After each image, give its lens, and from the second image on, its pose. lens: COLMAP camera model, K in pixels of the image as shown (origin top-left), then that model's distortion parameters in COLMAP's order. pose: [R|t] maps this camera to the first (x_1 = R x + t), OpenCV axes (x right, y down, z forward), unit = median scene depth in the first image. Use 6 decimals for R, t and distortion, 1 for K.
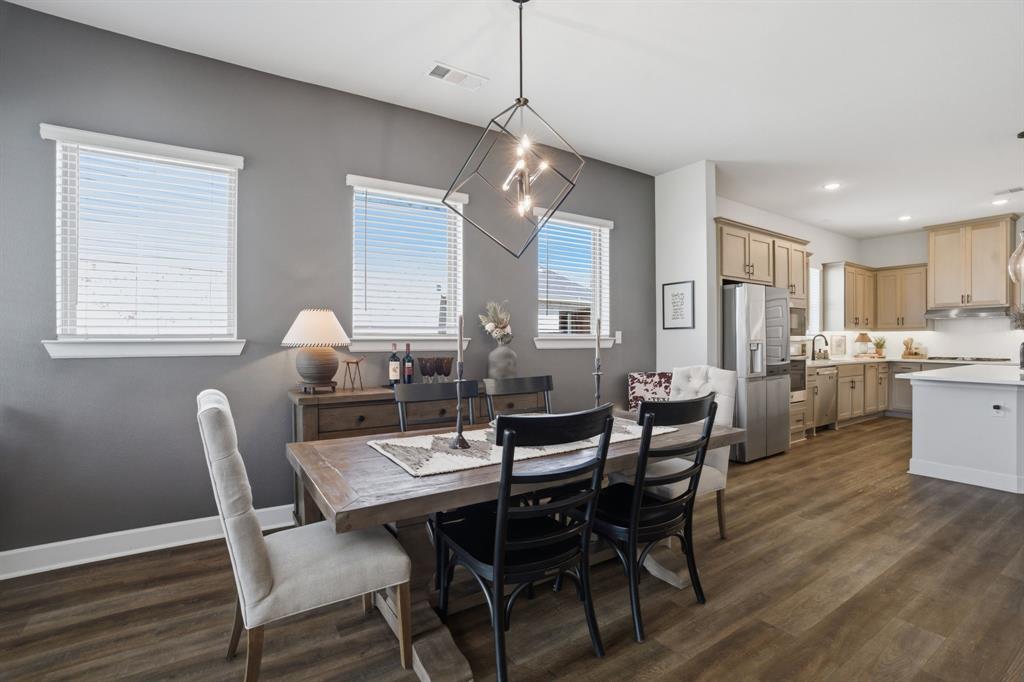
lens RADIAL K [[472.1, 0, 514.5], [0, 472.1, 342.8], [0, 0, 1]] dist [-0.074442, 0.026112]
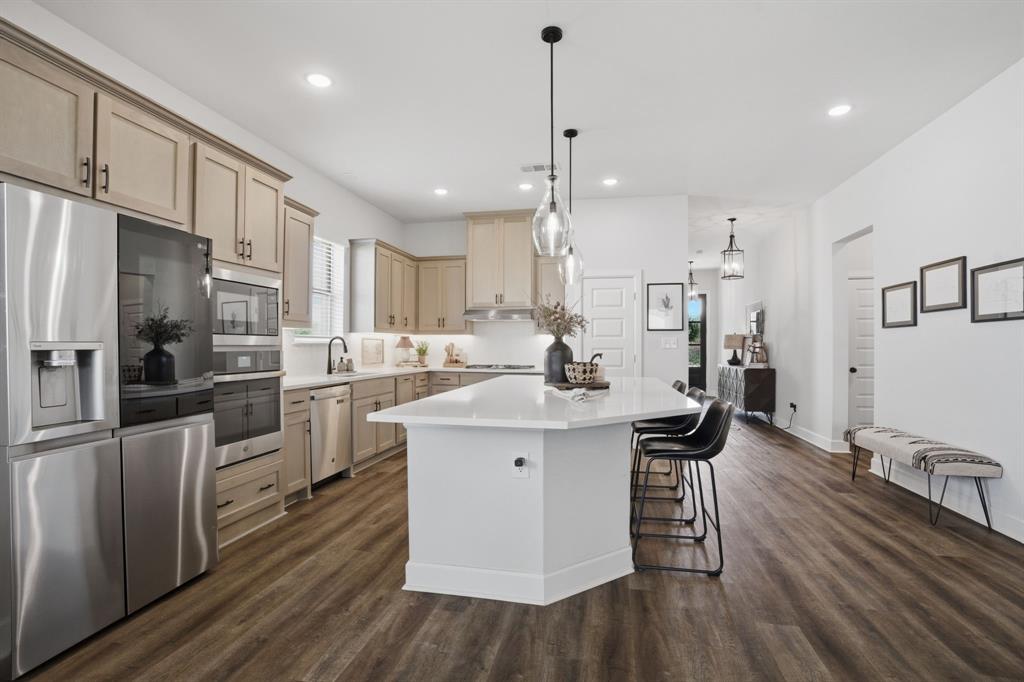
lens RADIAL K [[477.0, 0, 509.9], [0, 477.0, 350.3], [0, 0, 1]] dist [-0.079001, 0.030517]
pose [[0.705613, -0.004202, 0.708585, 0.335226], [0.002369, 0.999991, 0.003571, 0.000496], [-0.708593, -0.000842, 0.705617, 0.304853]]
